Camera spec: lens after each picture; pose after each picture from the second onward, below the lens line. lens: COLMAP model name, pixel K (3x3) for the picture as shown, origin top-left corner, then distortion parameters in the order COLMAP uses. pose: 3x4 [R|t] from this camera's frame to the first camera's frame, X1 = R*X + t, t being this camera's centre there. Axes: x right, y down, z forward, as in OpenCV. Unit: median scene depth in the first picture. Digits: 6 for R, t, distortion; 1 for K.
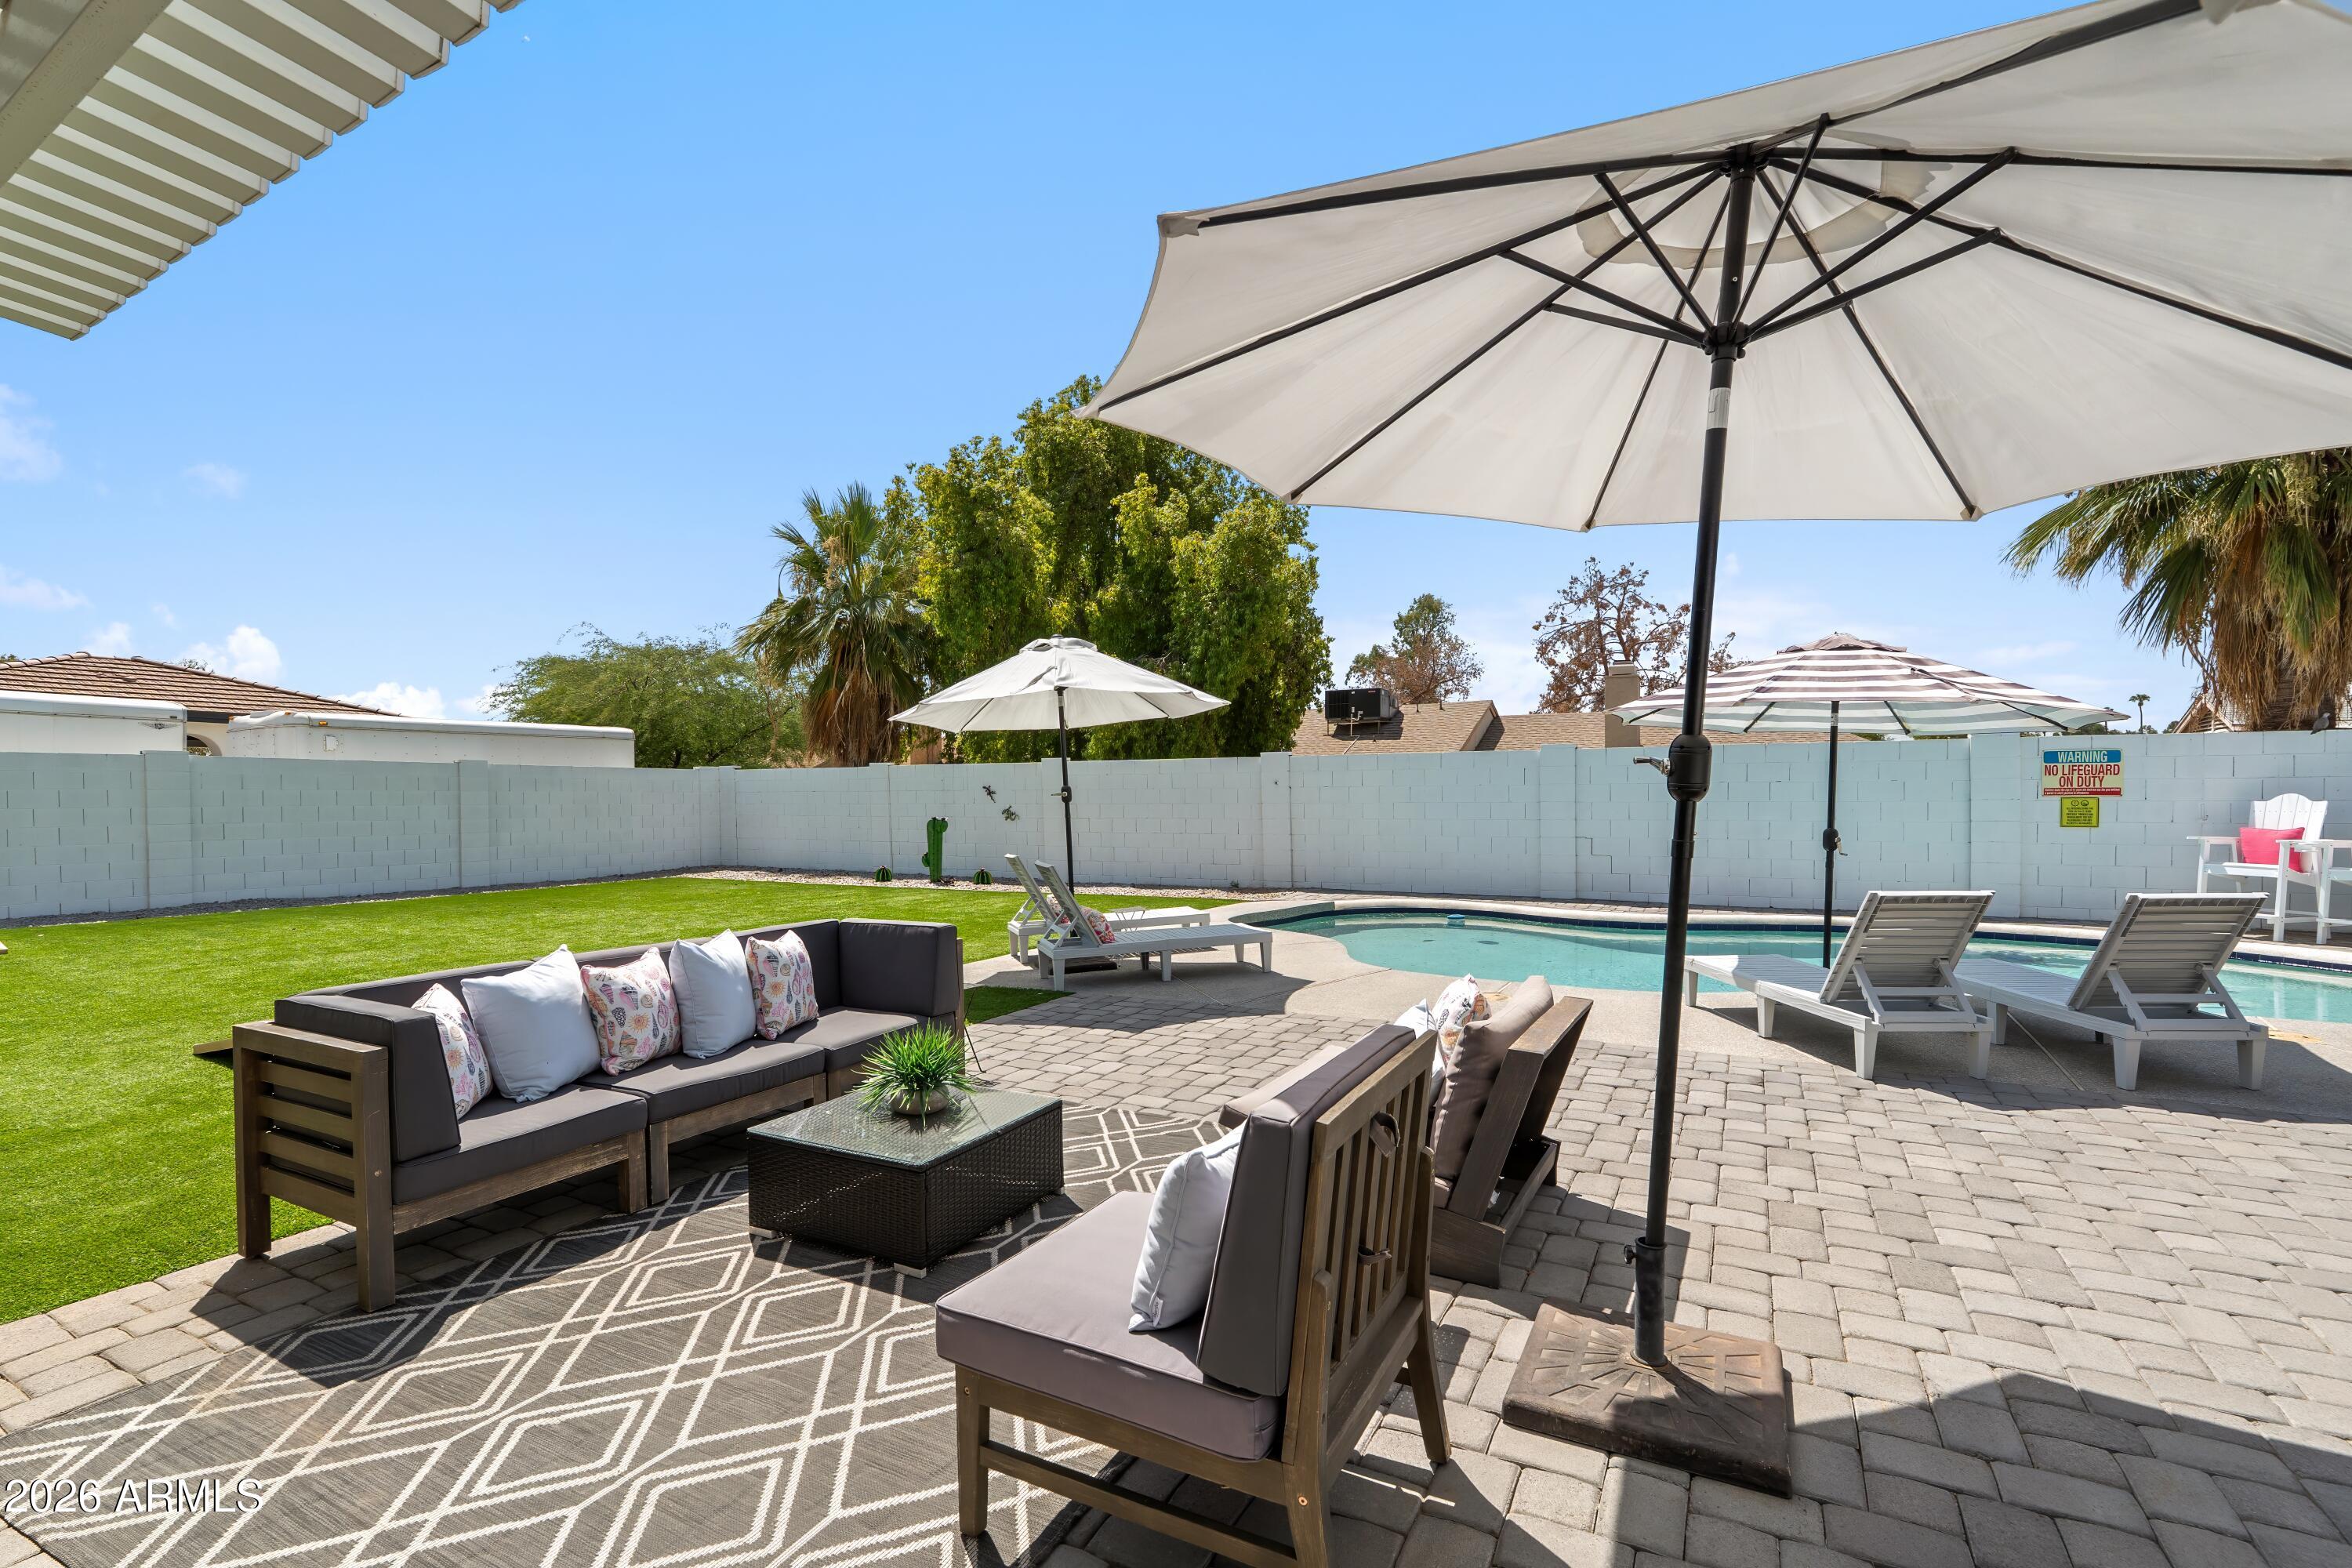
lens RADIAL K [[1051.9, 0, 1170.8], [0, 1051.9, 807.5], [0, 0, 1]] dist [-0.006087, 0.000685]
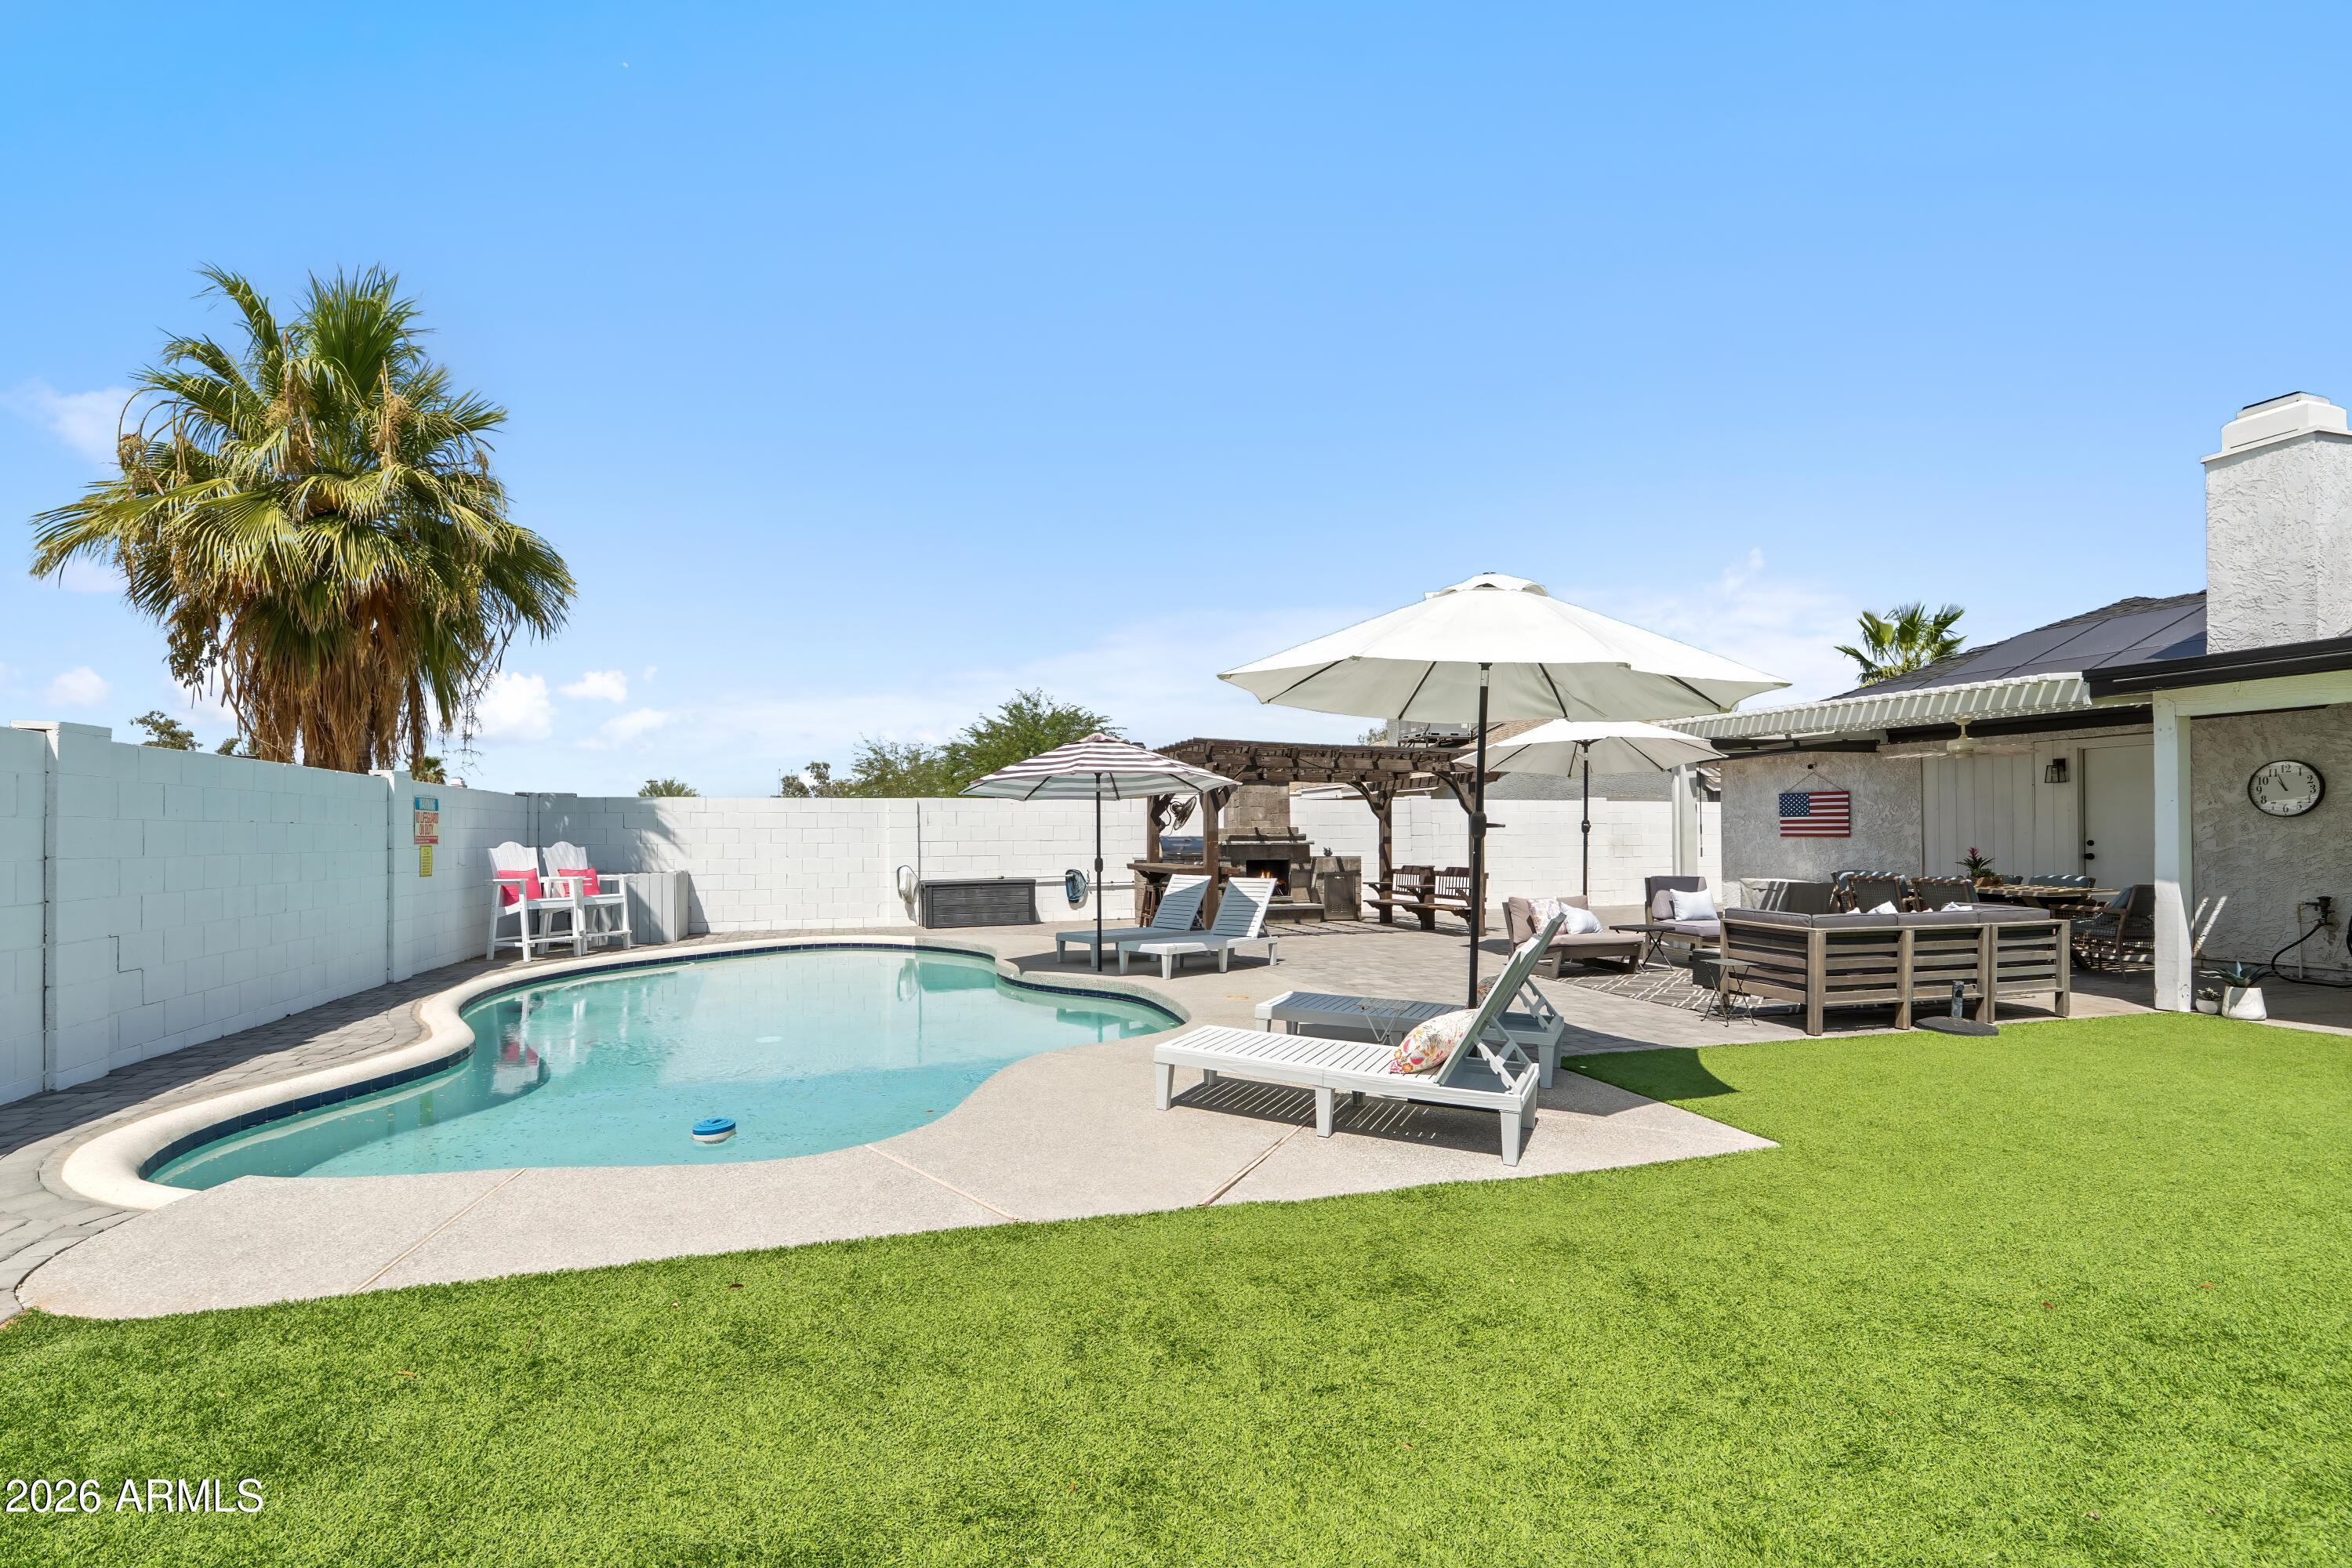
lens RADIAL K [[1056.1, 0, 1175.5], [0, 1056.1, 834.1], [0, 0, 1]] dist [-0.001645, -0.000741]
pose [[-0.722728, 0.010725, 0.691050, -0.317589], [0.018245, 0.999827, 0.003563, -0.011062], [-0.690892, 0.015183, -0.722798, 1.205422]]
